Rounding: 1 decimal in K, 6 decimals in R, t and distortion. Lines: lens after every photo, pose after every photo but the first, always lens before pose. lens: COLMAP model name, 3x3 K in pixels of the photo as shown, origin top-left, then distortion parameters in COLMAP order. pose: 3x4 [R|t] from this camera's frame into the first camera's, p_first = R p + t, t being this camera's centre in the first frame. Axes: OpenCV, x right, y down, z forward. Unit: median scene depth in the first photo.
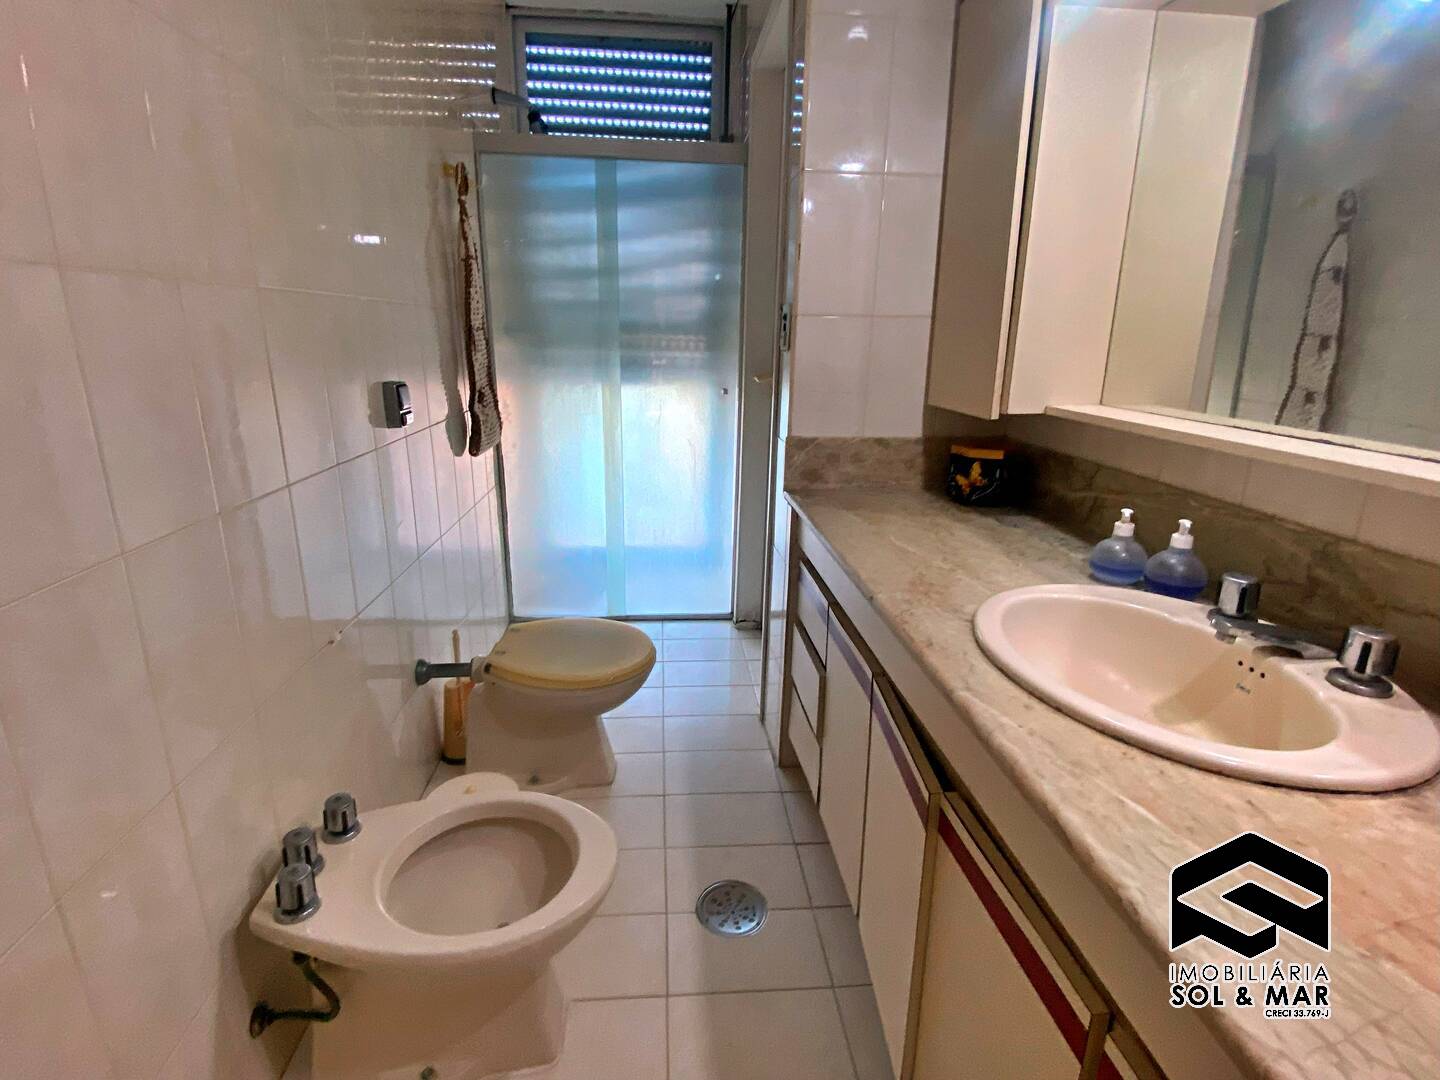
lens RADIAL K [[690.0, 0, 716.5], [0, 690.0, 539.6], [0, 0, 1]] dist [0.045490, -0.040229]
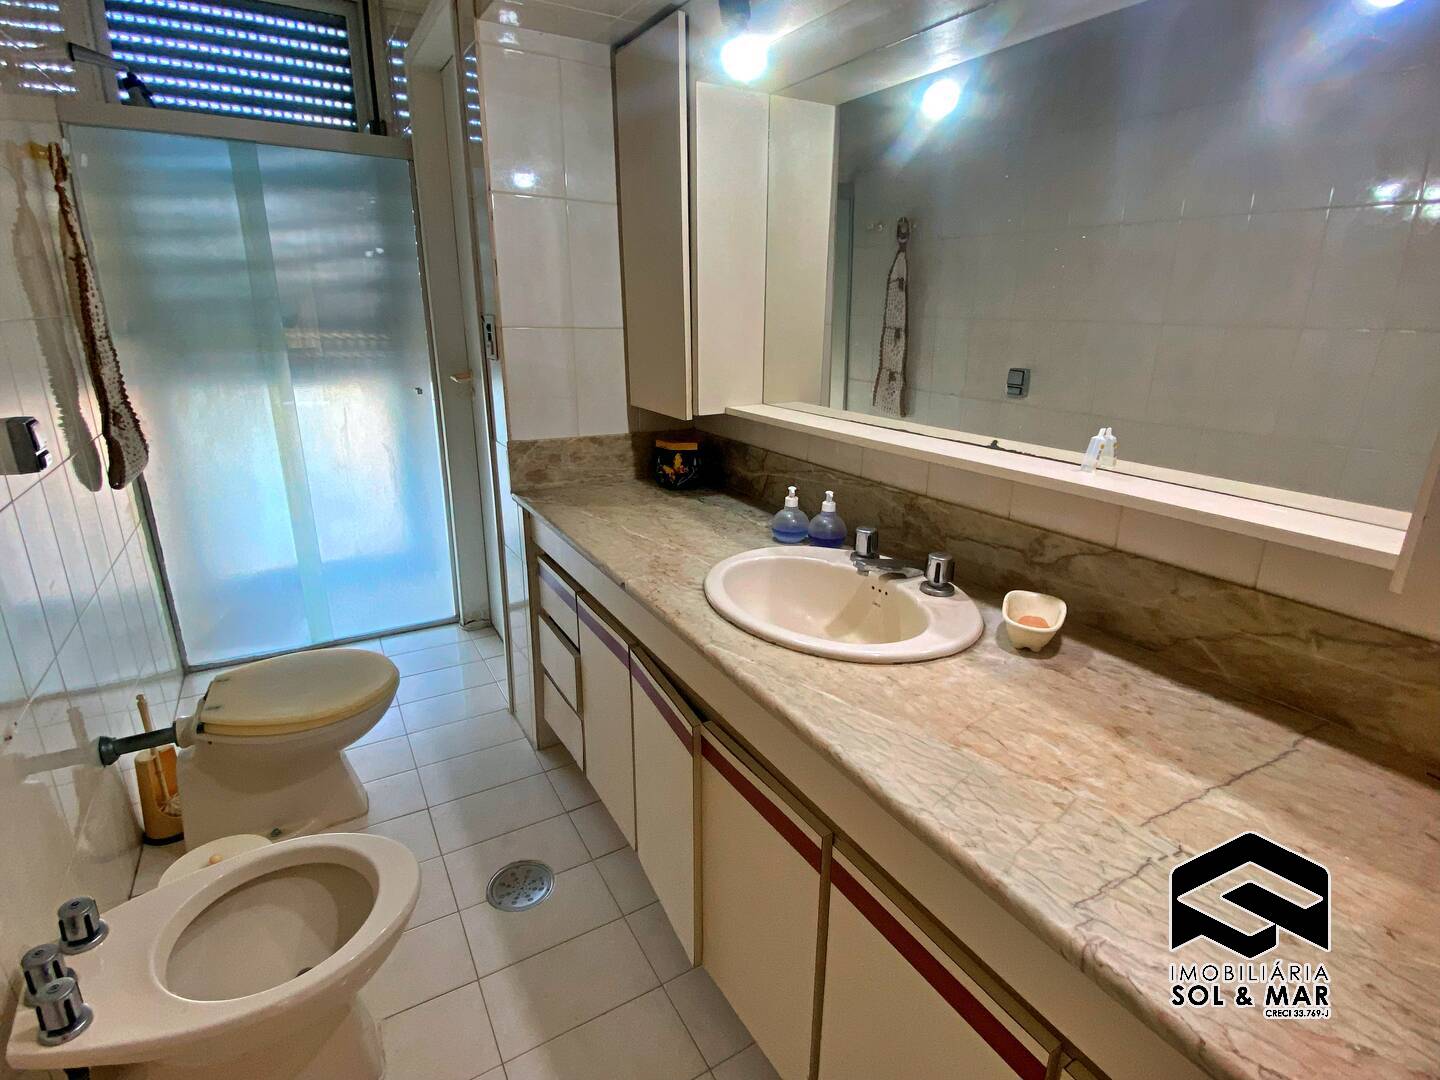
lens RADIAL K [[697.7, 0, 720.0], [0, 697.7, 540.0], [0, 0, 1]] dist [0.044533, -0.031886]
pose [[0.895384, -0.136084, 0.423990, -0.092195], [0.120390, 0.990679, 0.063730, -0.034410], [-0.428711, -0.006019, 0.903422, -0.118202]]
